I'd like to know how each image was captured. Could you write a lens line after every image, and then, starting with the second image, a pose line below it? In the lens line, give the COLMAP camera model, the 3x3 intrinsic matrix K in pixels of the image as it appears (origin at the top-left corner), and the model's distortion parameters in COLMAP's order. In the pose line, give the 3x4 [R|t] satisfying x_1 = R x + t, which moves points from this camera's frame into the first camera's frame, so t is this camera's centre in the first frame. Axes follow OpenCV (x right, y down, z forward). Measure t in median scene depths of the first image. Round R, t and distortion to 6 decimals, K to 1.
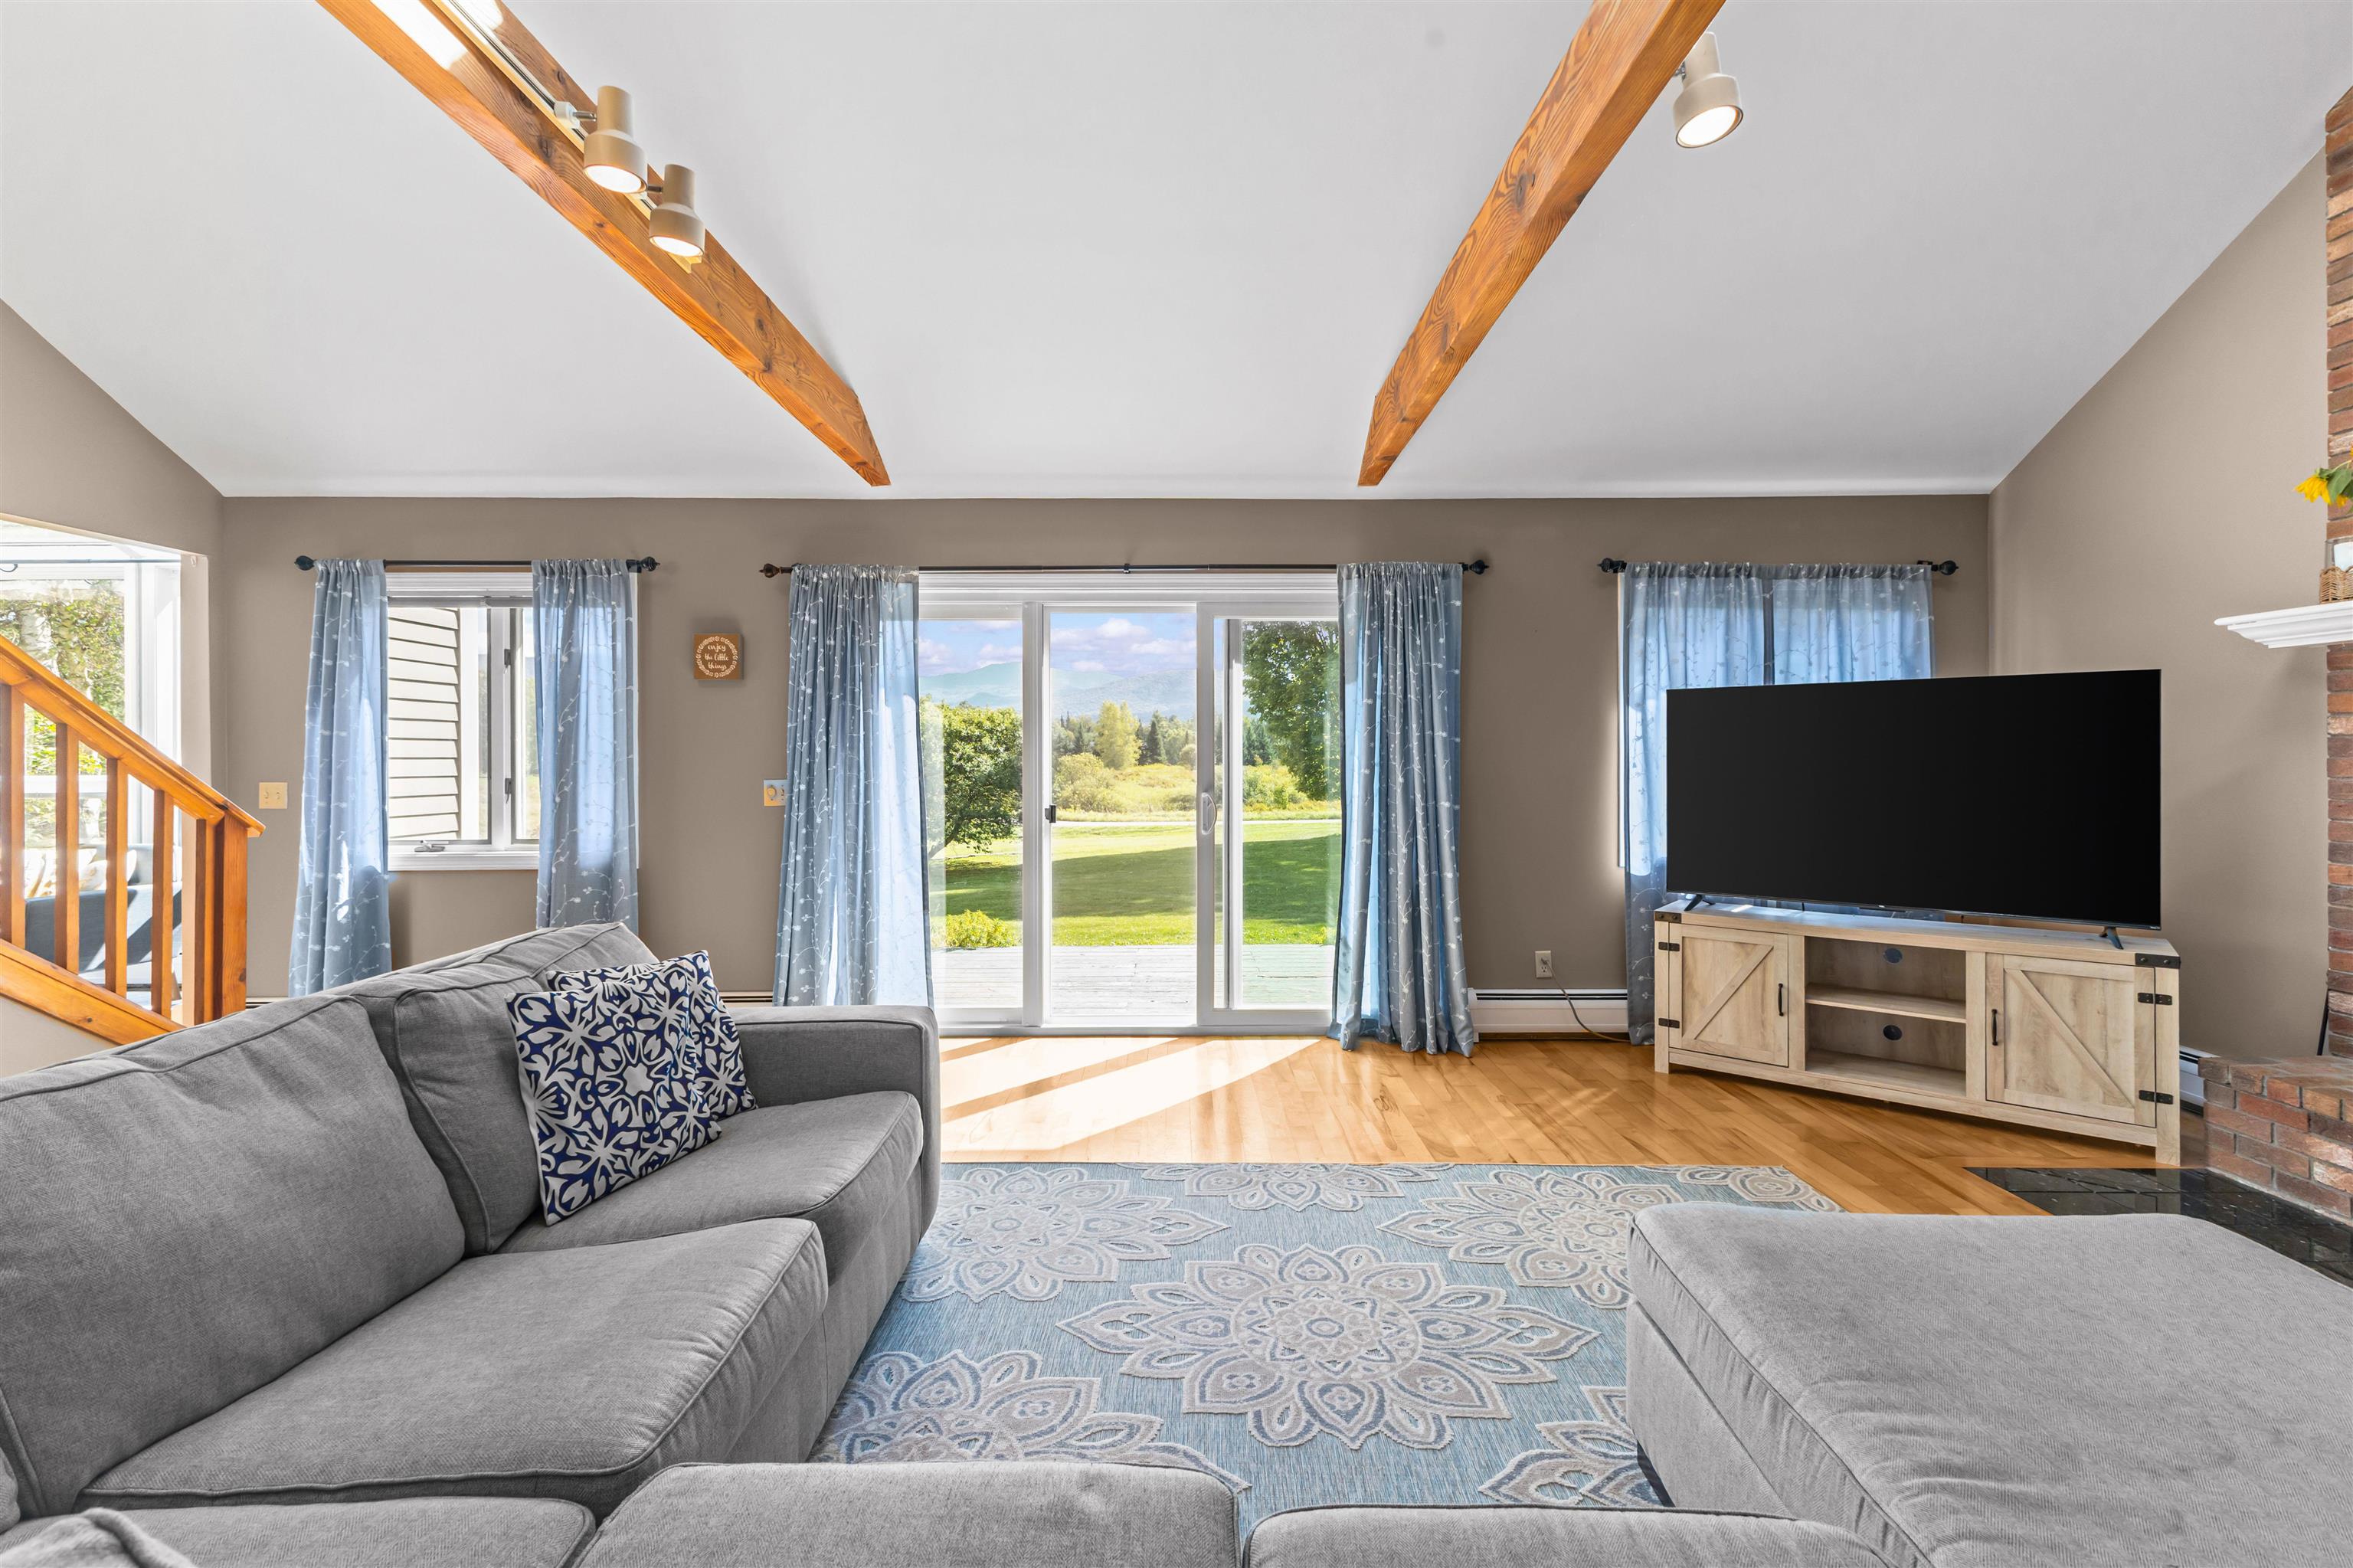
lens RADIAL K [[1042.2, 0, 1175.6], [0, 1042.2, 758.9], [0, 0, 1]] dist [0.020919, -0.005728]
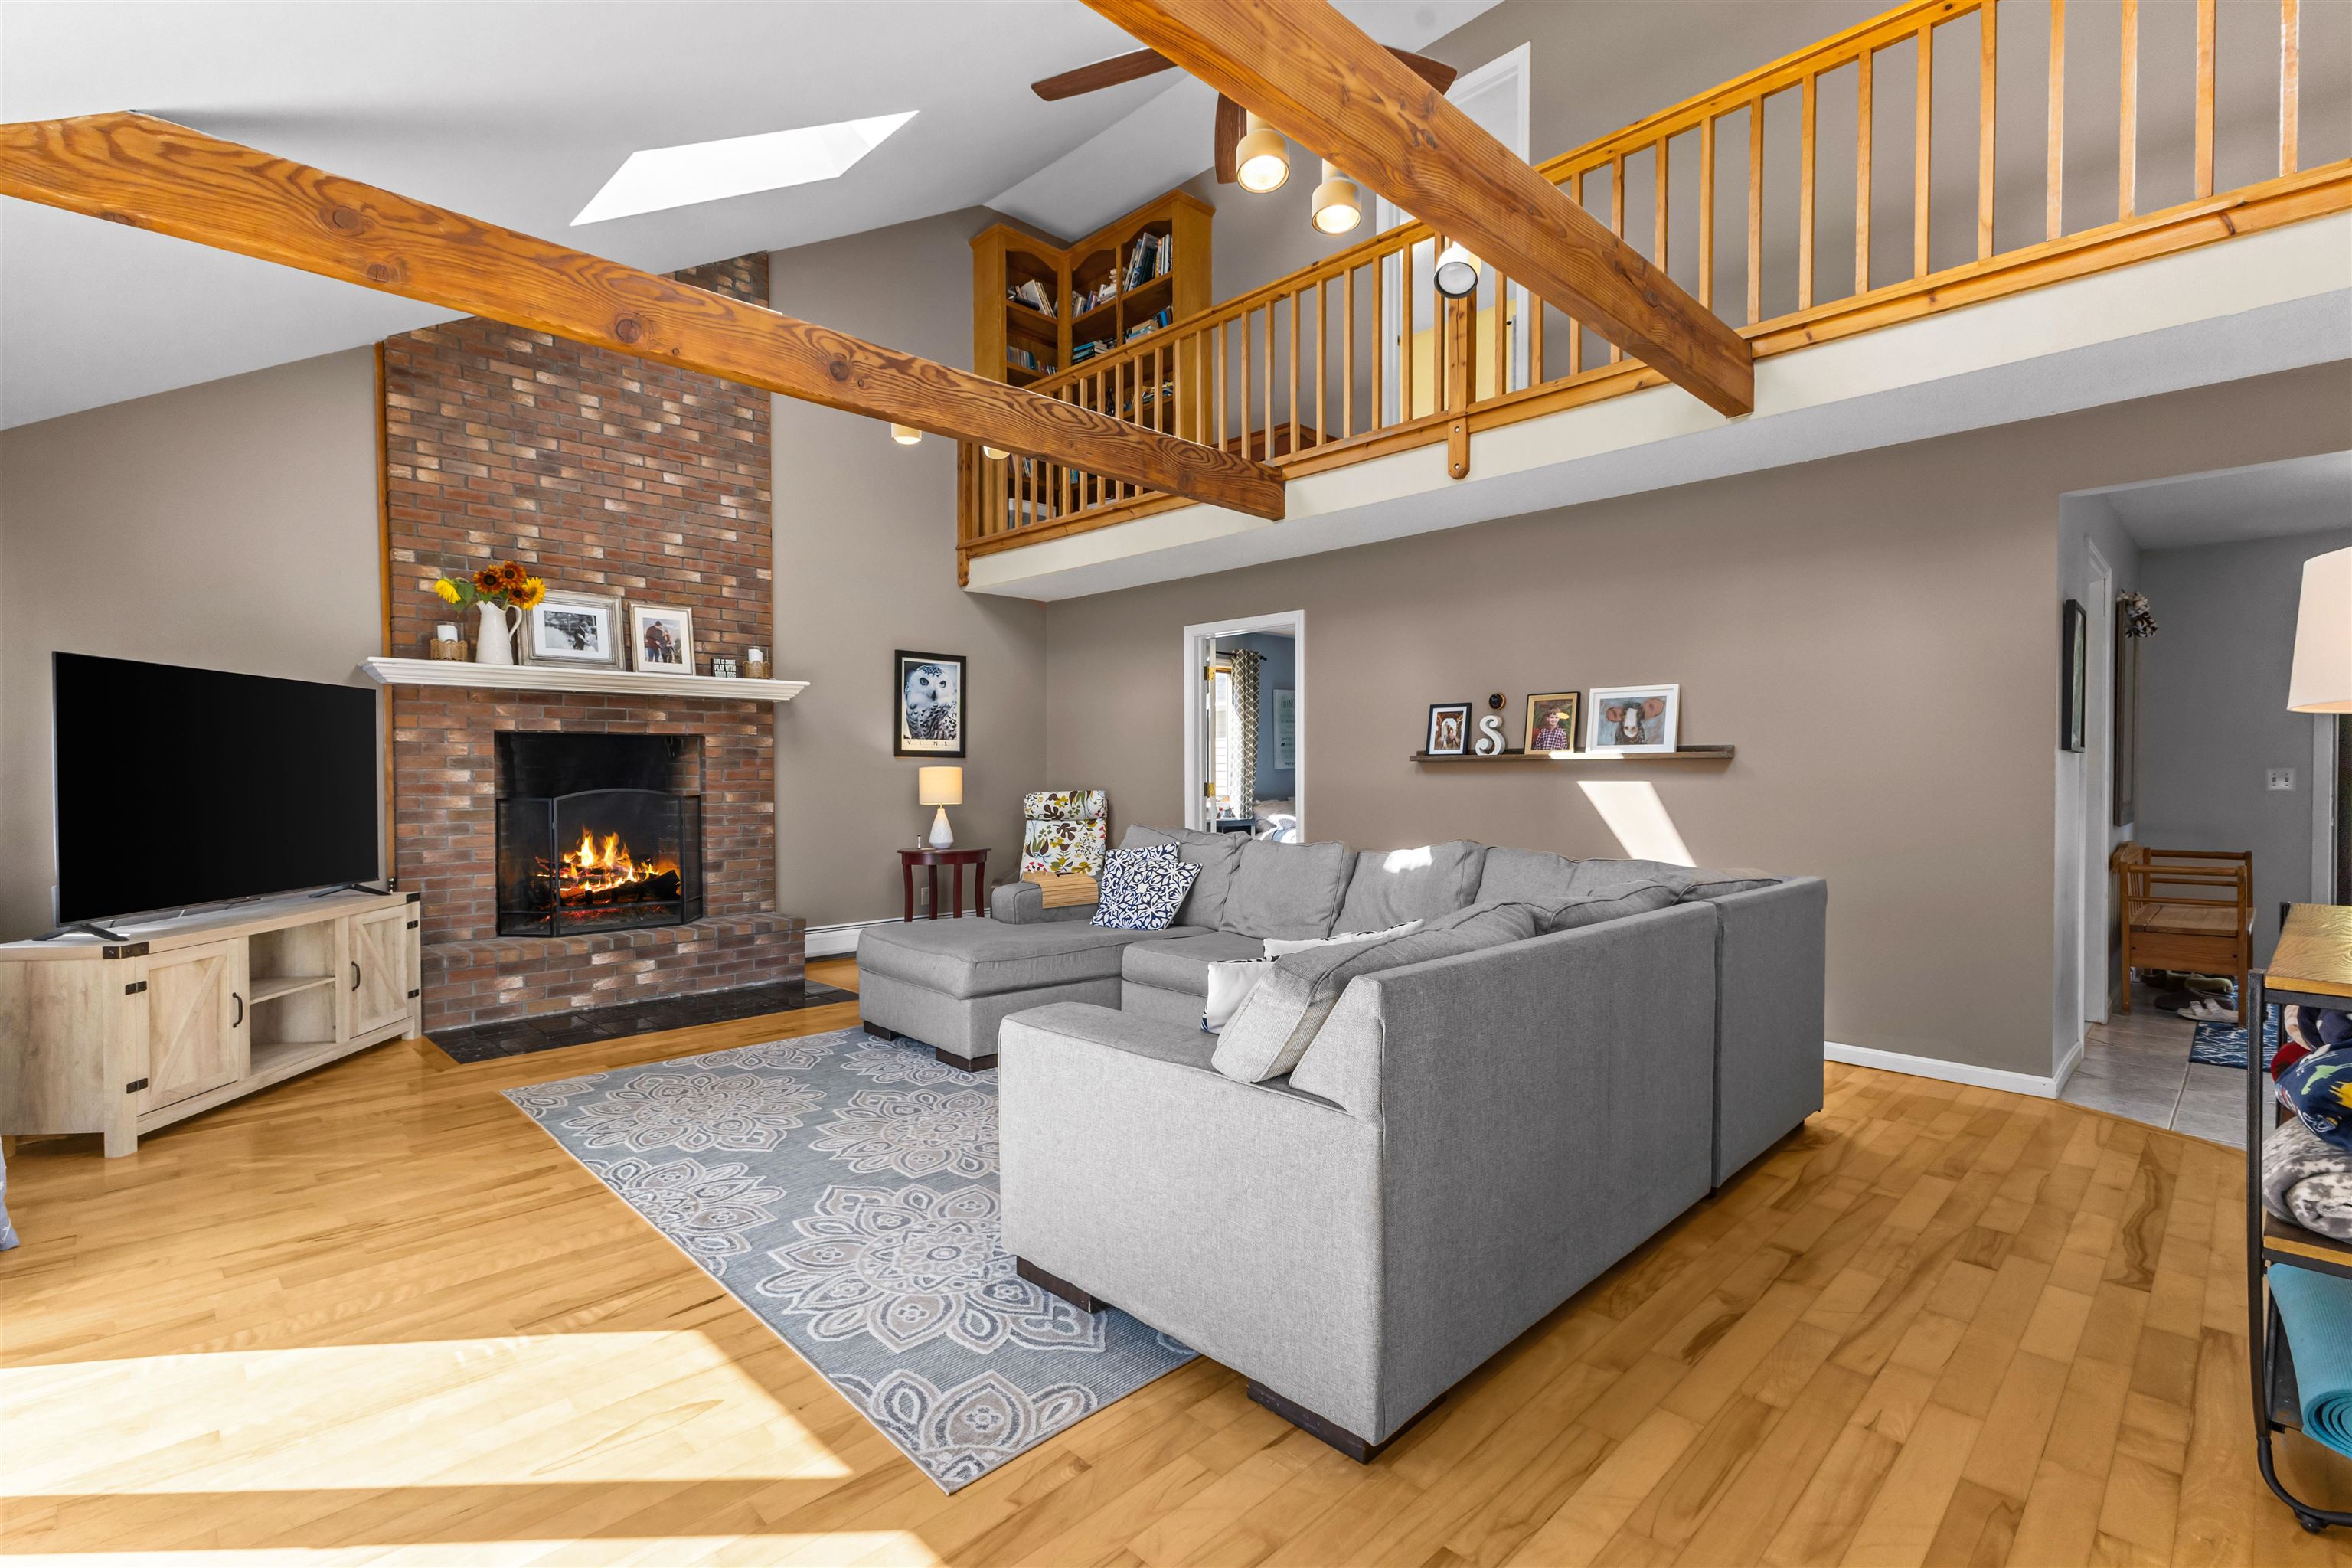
lens RADIAL K [[1067.0, 0, 1164.1], [0, 1067.0, 792.3], [0, 0, 1]] dist [0.012164, -0.000257]
pose [[-0.699267, -0.007846, 0.714818, -0.638023], [0.004792, 0.999866, 0.015662, 0.024840], [-0.714845, 0.014378, -0.699135, 1.014602]]
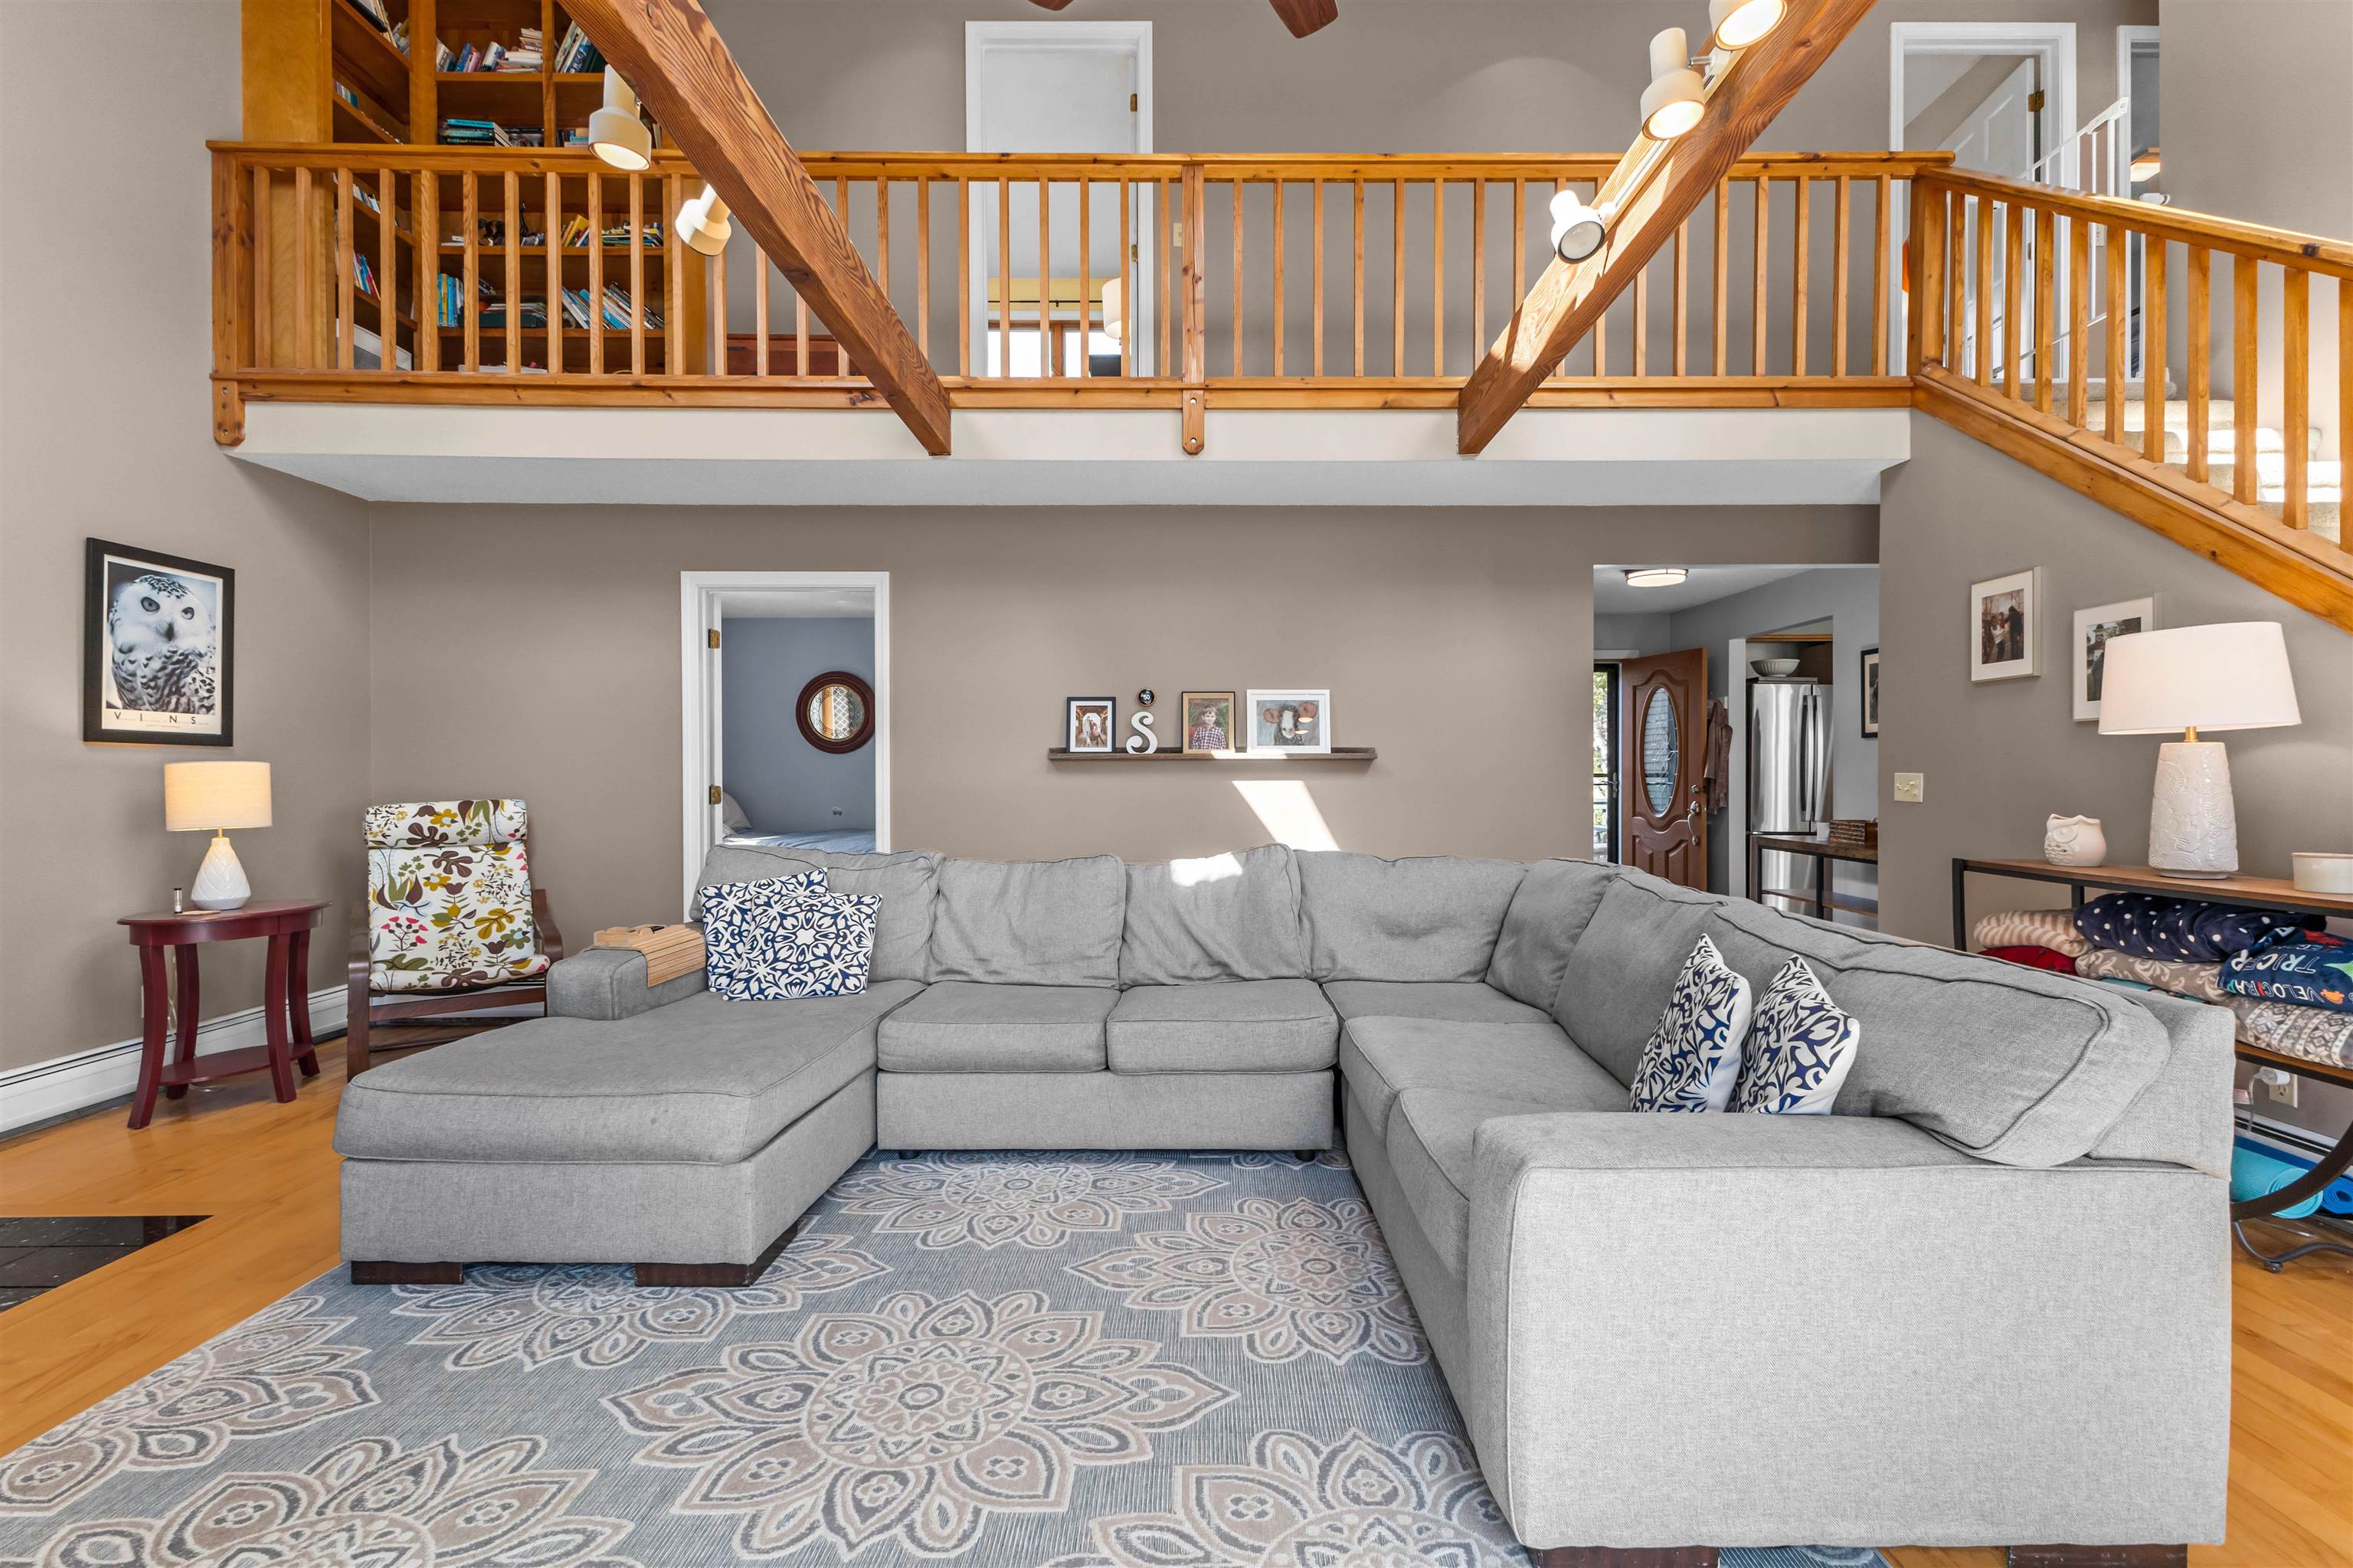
lens RADIAL K [[1049.9, 0, 1194.7], [0, 1049.9, 775.3], [0, 0, 1]] dist [0.015517, -0.000432]
pose [[-0.999960, 0.005312, -0.007261, -0.040969], [0.005283, 0.999978, 0.003949, 0.022177], [0.007281, 0.003911, -0.999966, 1.025621]]
